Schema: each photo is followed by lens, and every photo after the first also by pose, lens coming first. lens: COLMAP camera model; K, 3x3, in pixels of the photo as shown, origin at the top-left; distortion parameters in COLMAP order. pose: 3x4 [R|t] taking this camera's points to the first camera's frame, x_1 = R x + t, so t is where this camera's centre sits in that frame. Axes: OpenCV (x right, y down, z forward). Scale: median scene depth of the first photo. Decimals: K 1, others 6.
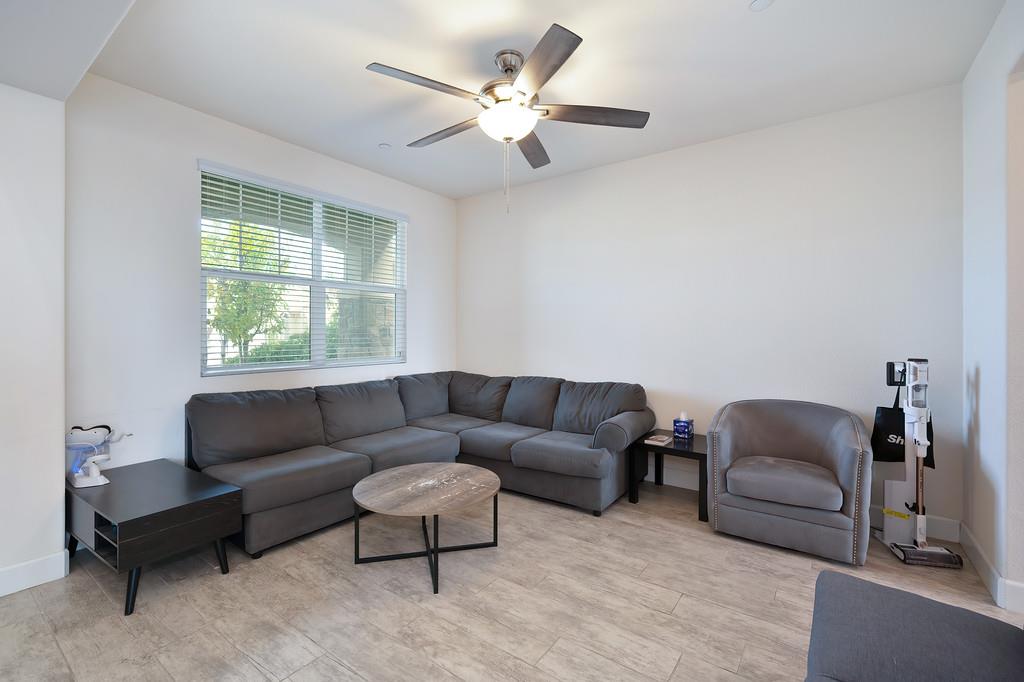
lens RADIAL K [[448.1, 0, 515.0], [0, 448.1, 336.5], [0, 0, 1]] dist [-0.001053, -0.000216]
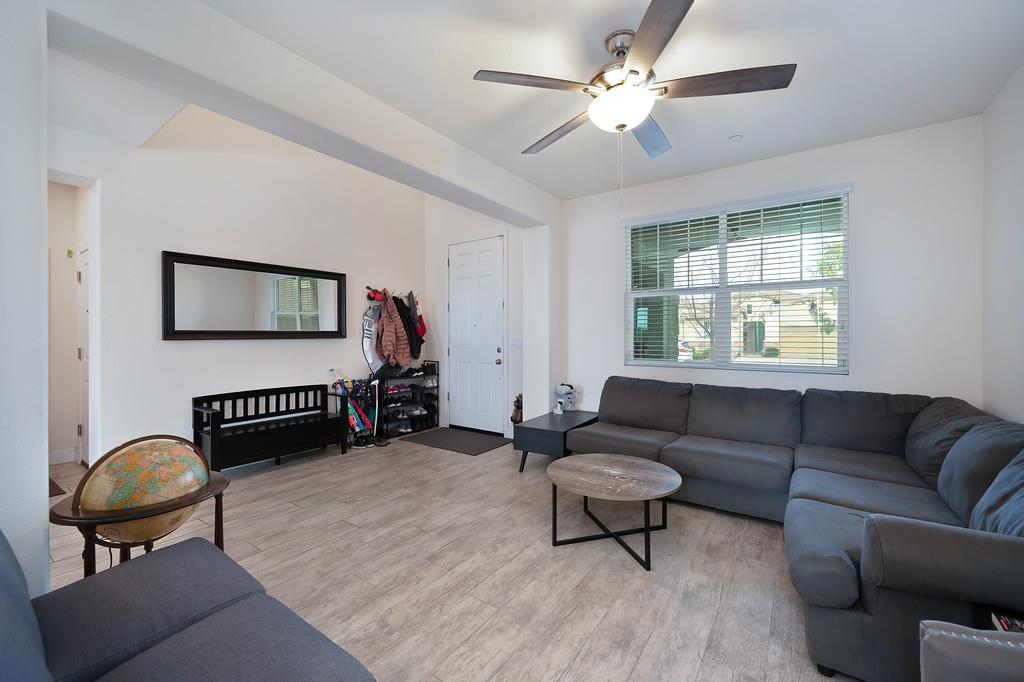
lens RADIAL K [[409.9, 0, 512.0], [0, 409.9, 341.0], [0, 0, 1]] dist [-0.000098, -0.000017]
pose [[0.008282, 0.009729, -0.999918, 0.830316], [-0.008030, 0.999921, 0.009662, -0.003105], [0.999933, 0.007949, 0.008359, 0.759585]]
